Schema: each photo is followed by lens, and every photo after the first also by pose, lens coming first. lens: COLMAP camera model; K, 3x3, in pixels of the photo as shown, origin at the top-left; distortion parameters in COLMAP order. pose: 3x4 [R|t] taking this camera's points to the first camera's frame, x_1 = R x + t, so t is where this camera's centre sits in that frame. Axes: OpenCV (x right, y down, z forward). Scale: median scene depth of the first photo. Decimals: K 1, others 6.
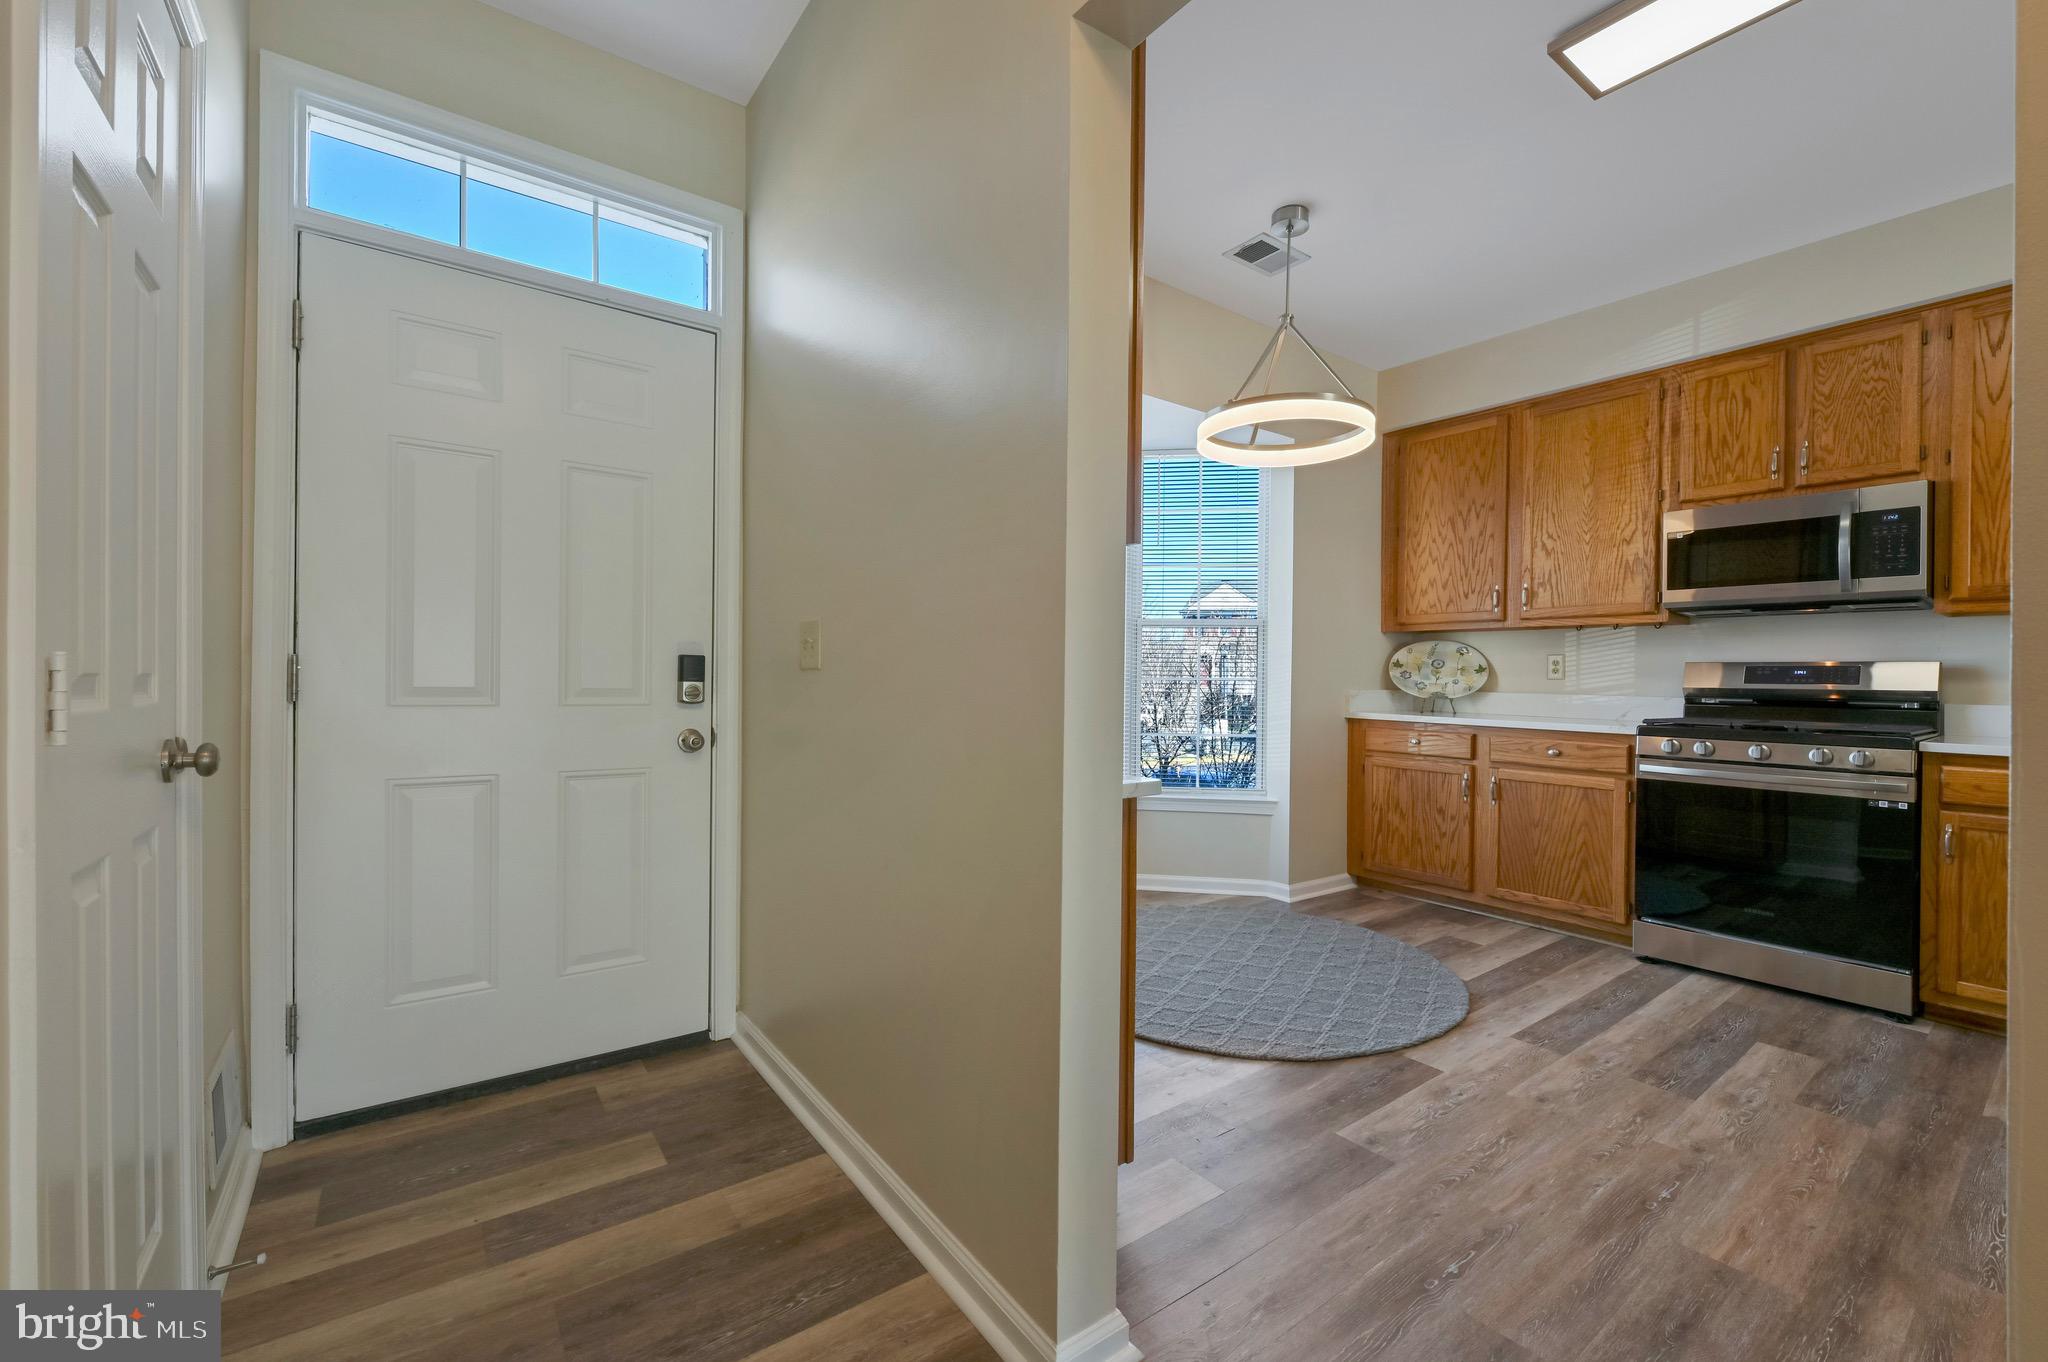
lens RADIAL K [[834.0, 0, 1049.7], [0, 834.0, 682.5], [0, 0, 1]] dist [-0.000419, -0.000514]
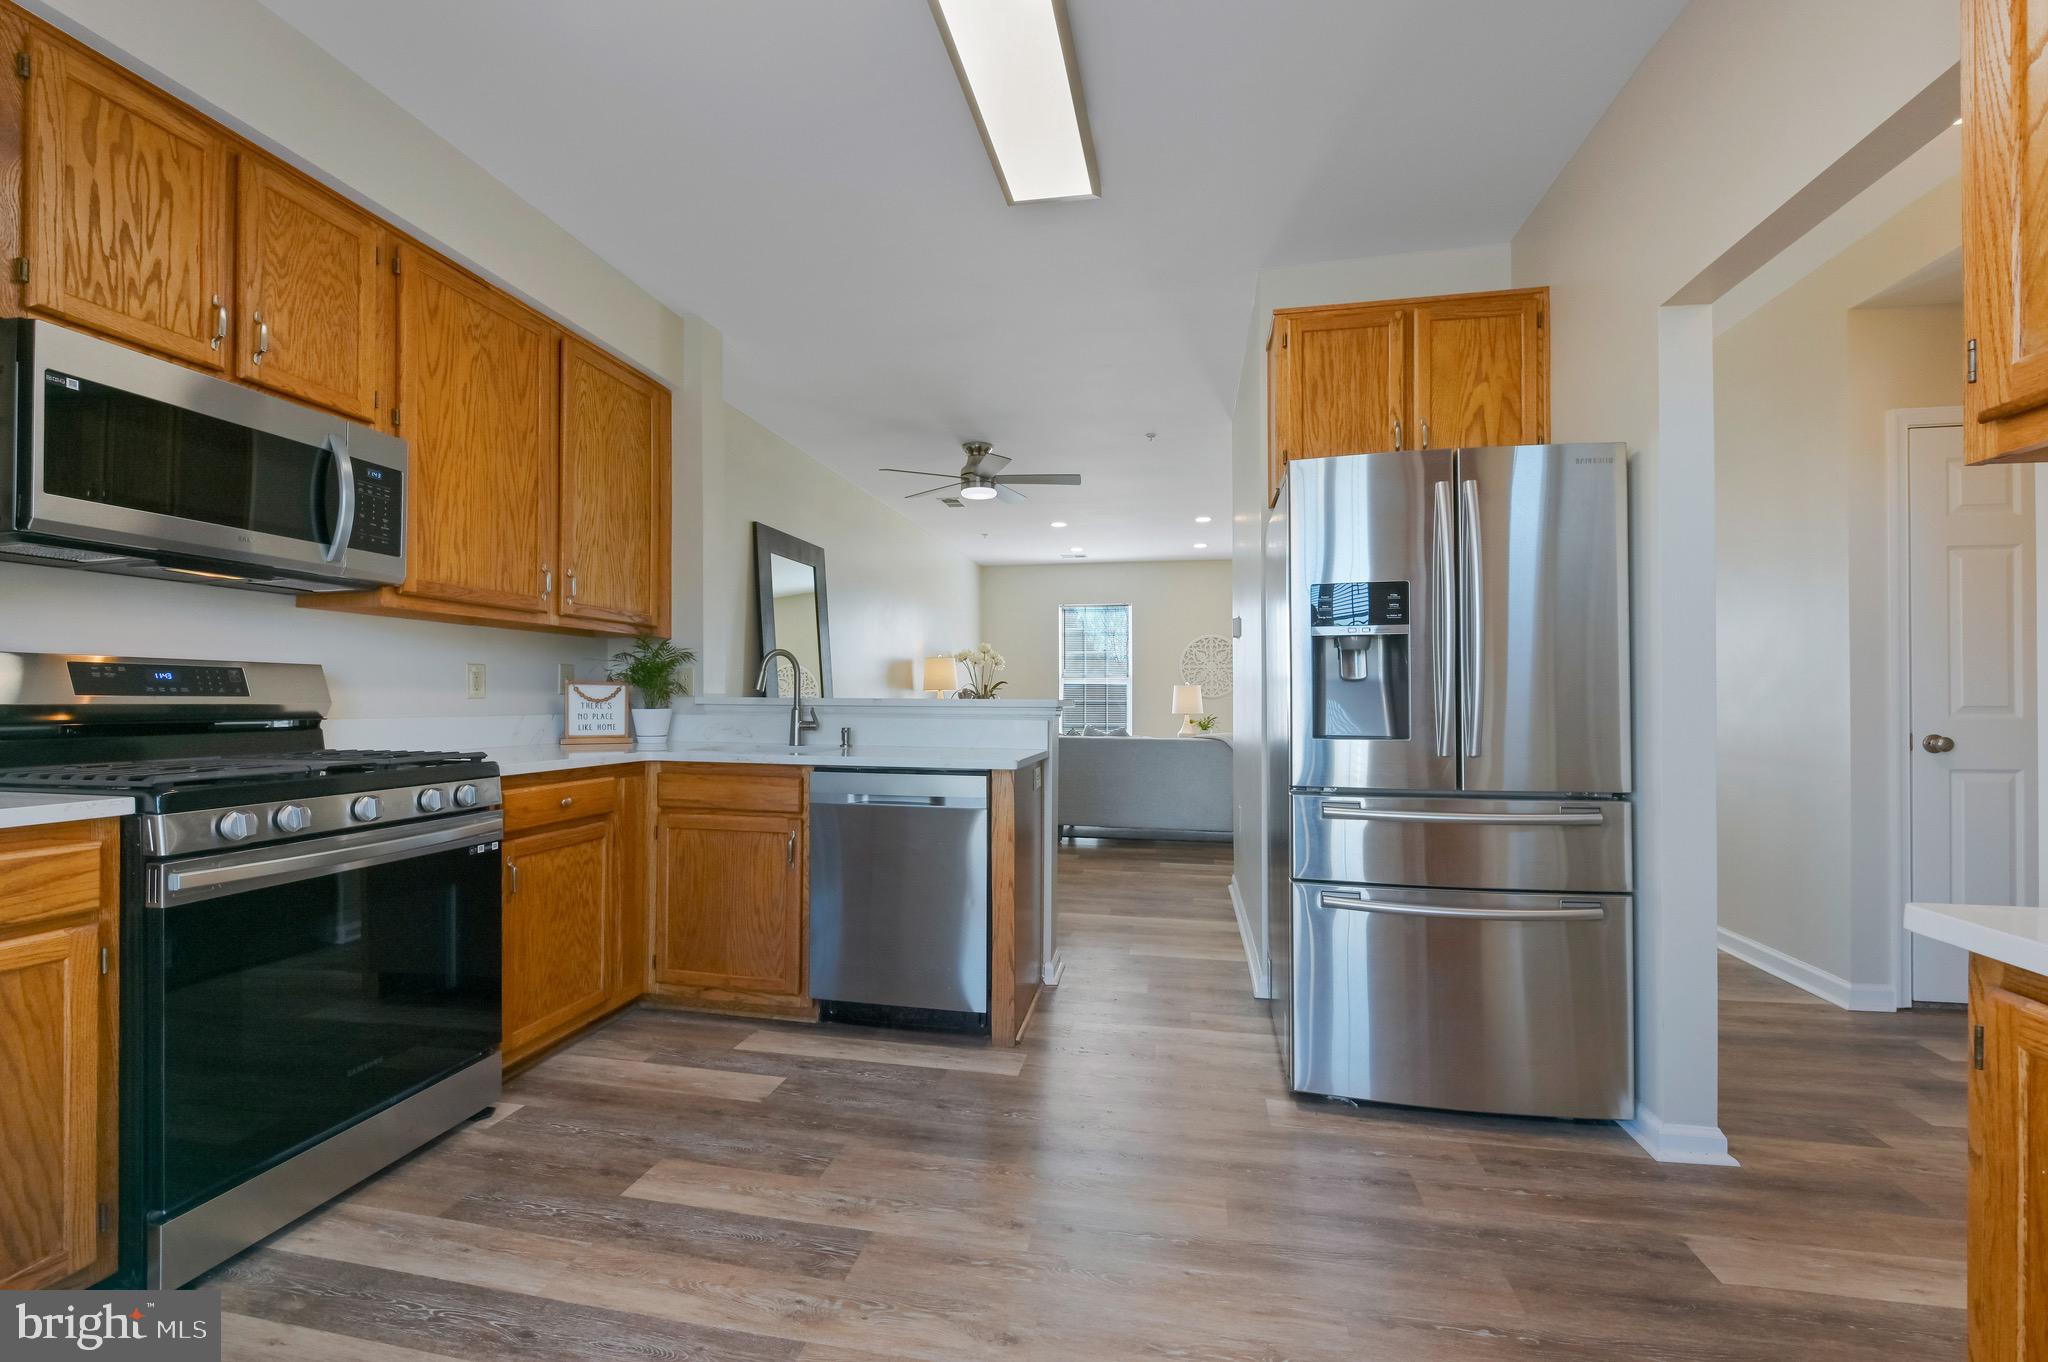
lens RADIAL K [[851.9, 0, 1011.6], [0, 851.9, 666.6], [0, 0, 1]] dist [-0.011546, -0.000072]
pose [[-0.658113, 0.009123, 0.752864, 0.052662], [-0.011485, 0.999689, -0.022153, -0.013189], [-0.752831, -0.023226, -0.657804, 0.984164]]
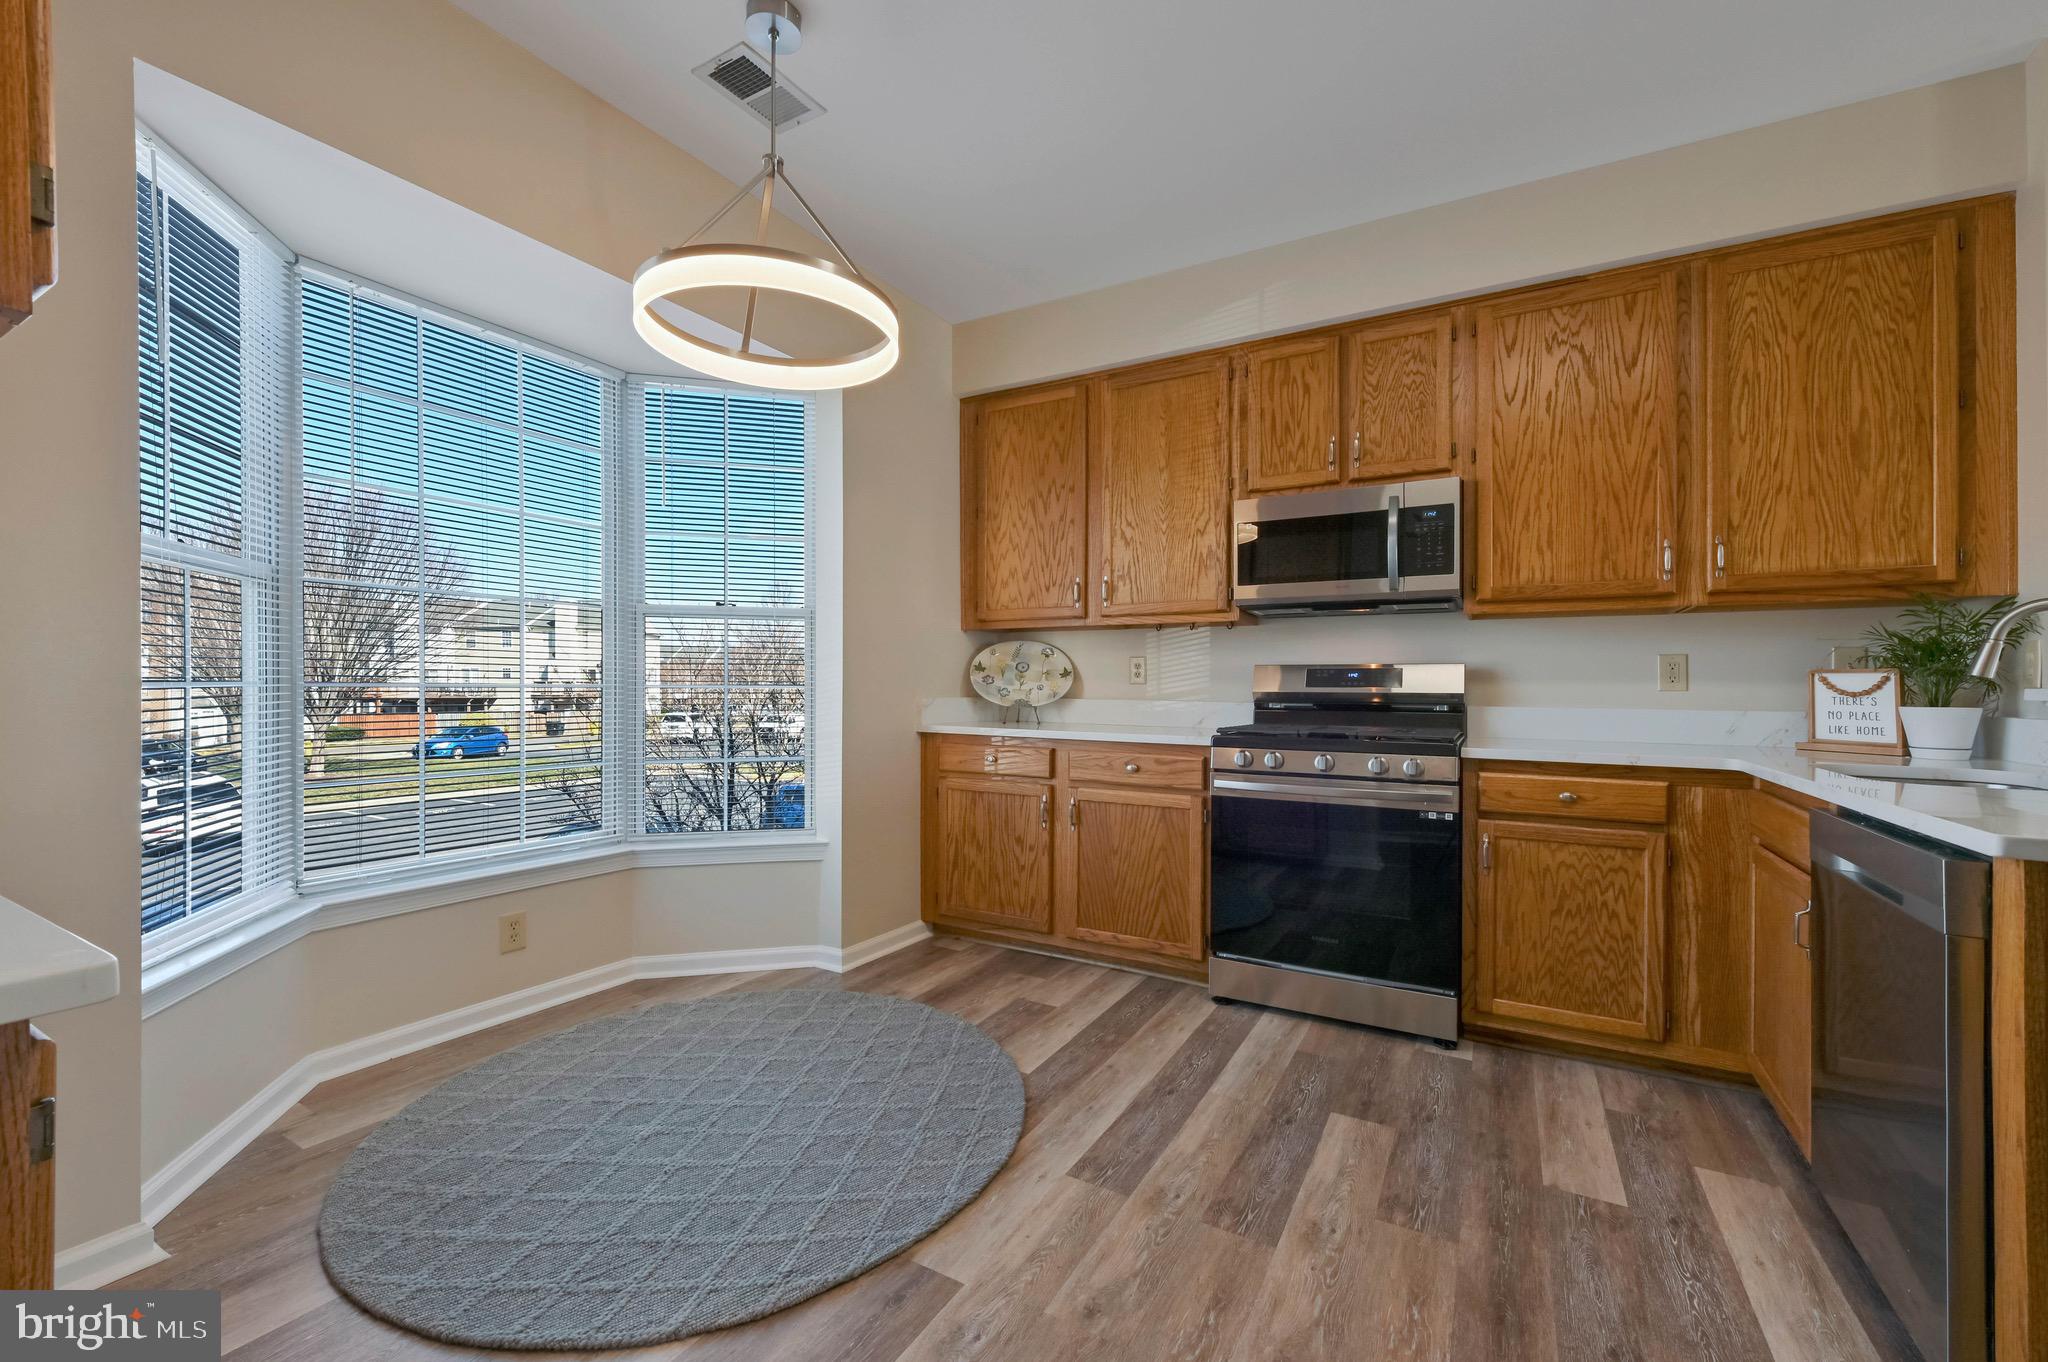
lens RADIAL K [[821.2, 0, 1032.8], [0, 821.2, 690.2], [0, 0, 1]] dist [-0.009533, -0.000216]
pose [[0.923603, -0.011097, 0.383189, 0.203584], [0.009848, 0.999938, 0.005221, -0.003614], [-0.383223, -0.001049, 0.923655, 0.277917]]
